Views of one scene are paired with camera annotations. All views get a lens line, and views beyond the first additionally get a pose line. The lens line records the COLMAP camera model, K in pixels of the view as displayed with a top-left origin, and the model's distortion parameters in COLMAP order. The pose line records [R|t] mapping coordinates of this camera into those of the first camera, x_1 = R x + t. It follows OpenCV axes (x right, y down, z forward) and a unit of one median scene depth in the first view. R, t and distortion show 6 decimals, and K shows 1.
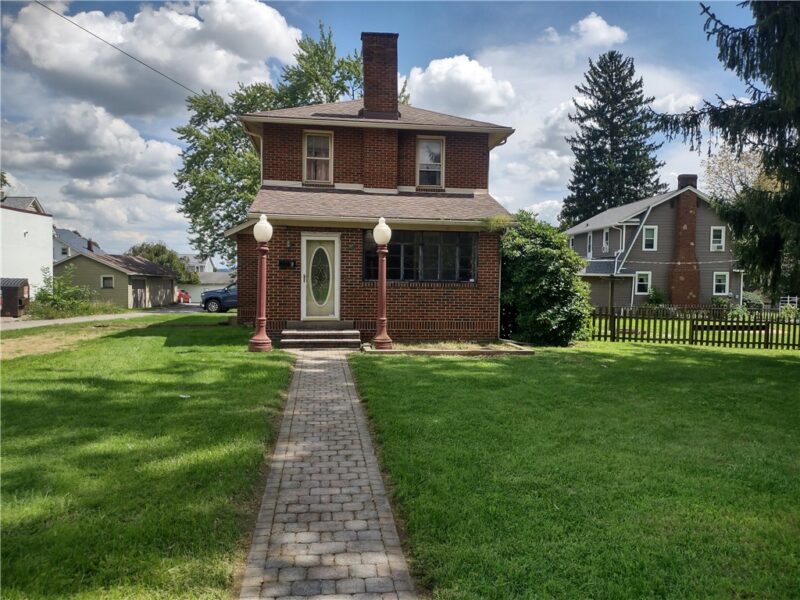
lens RADIAL K [[604.2, 0, 400.1], [0, 604.2, 298.8], [0, 0, 1]] dist [0.057541, 0.000860]
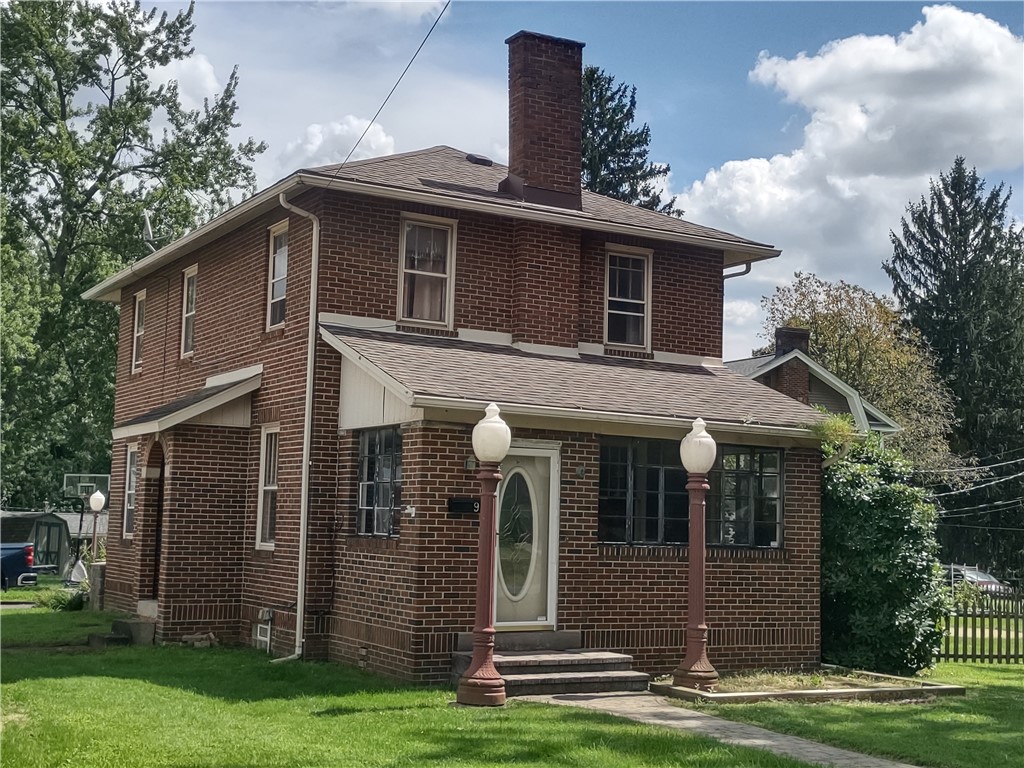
lens RADIAL K [[1393.7, 0, 512.0], [0, 1393.7, 383.0], [0, 0, 1]] dist [0.062748, 0.000000]
pose [[0.925062, 0.051982, 0.376243, -0.477071], [-0.005371, 0.992281, -0.123890, -0.016710], [-0.379779, 0.112585, 0.918201, 0.005049]]
